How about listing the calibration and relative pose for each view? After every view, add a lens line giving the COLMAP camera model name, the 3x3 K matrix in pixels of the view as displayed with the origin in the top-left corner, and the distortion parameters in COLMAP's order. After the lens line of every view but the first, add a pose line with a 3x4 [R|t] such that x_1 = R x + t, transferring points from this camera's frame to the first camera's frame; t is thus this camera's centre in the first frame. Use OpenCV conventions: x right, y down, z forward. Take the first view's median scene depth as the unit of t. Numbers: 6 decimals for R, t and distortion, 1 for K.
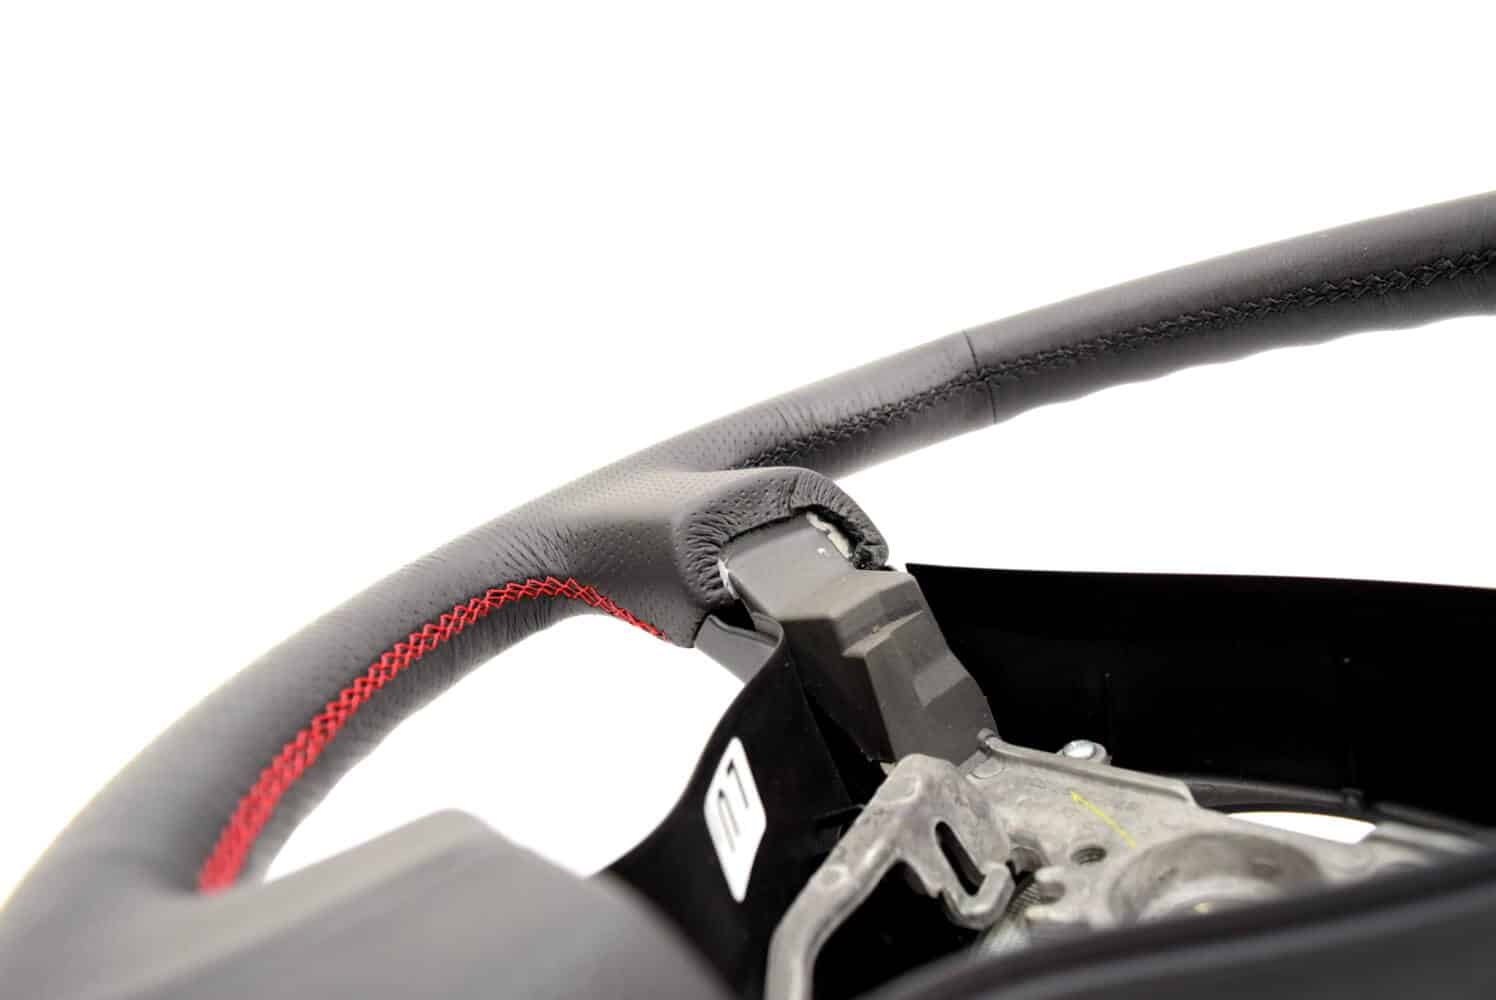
lens RADIAL K [[1152.6, 0, 748.0], [0, 1152.6, 500.0], [0, 0, 1]] dist [-0.009619, -0.001999]
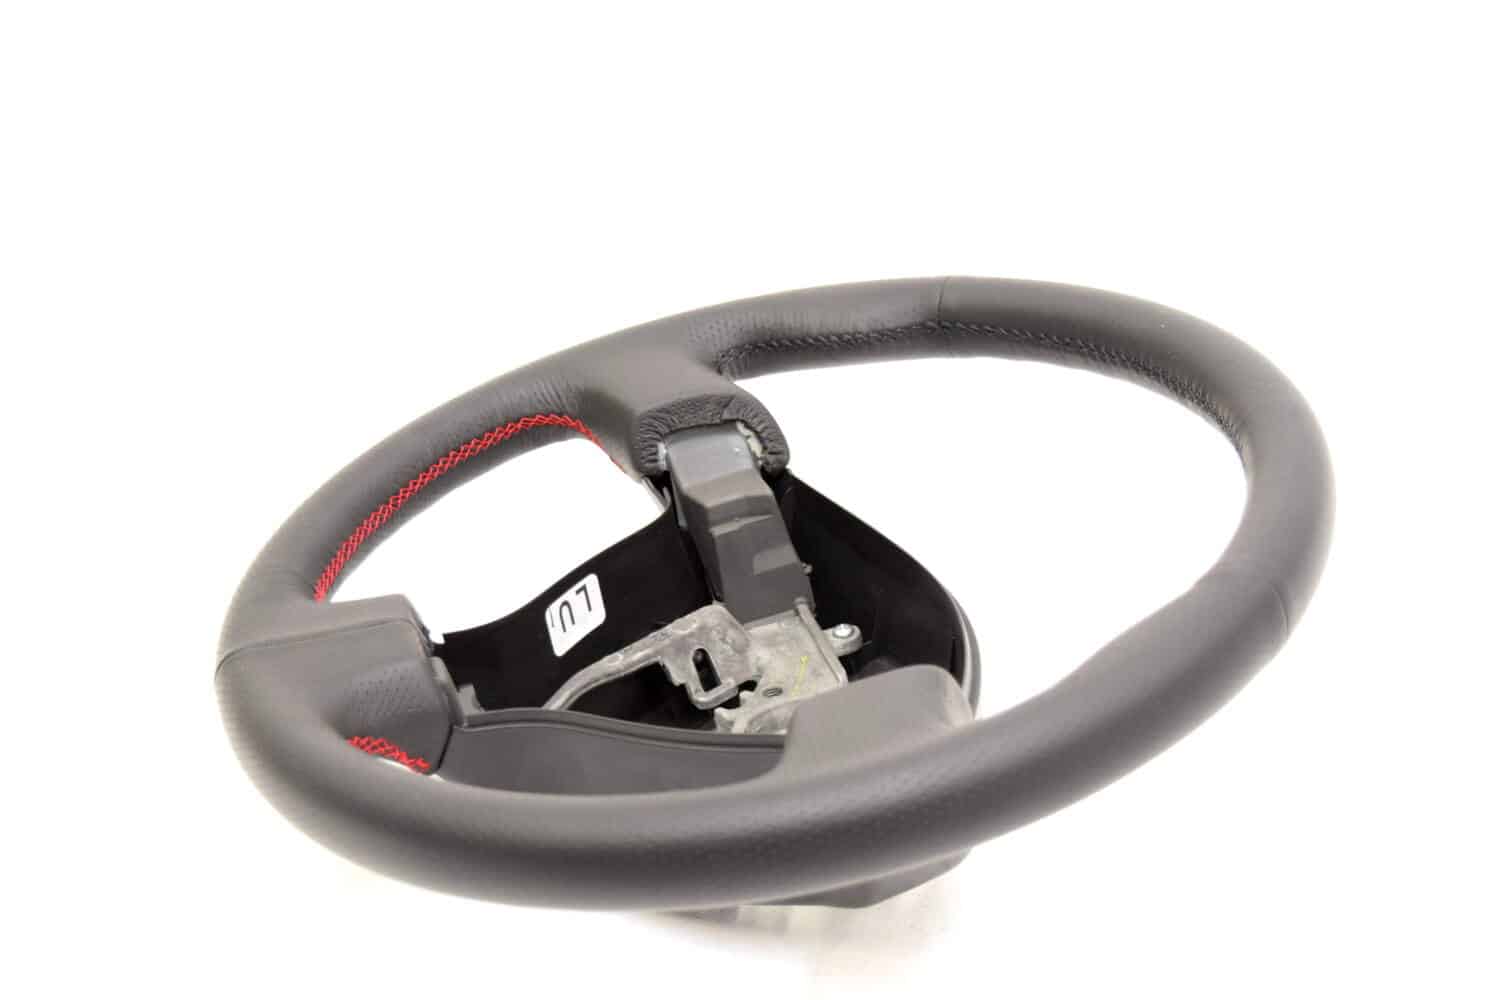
lens RADIAL K [[2546.5, 0, 748.0], [0, 2546.5, 500.0], [0, 0, 1]] dist [-0.029121, -0.016099]
pose [[0.913875, 0.290732, -0.283385, 1.093607], [-0.175294, 0.912144, 0.370493, -1.187564], [0.366202, -0.288909, 0.884549, -2.016313]]
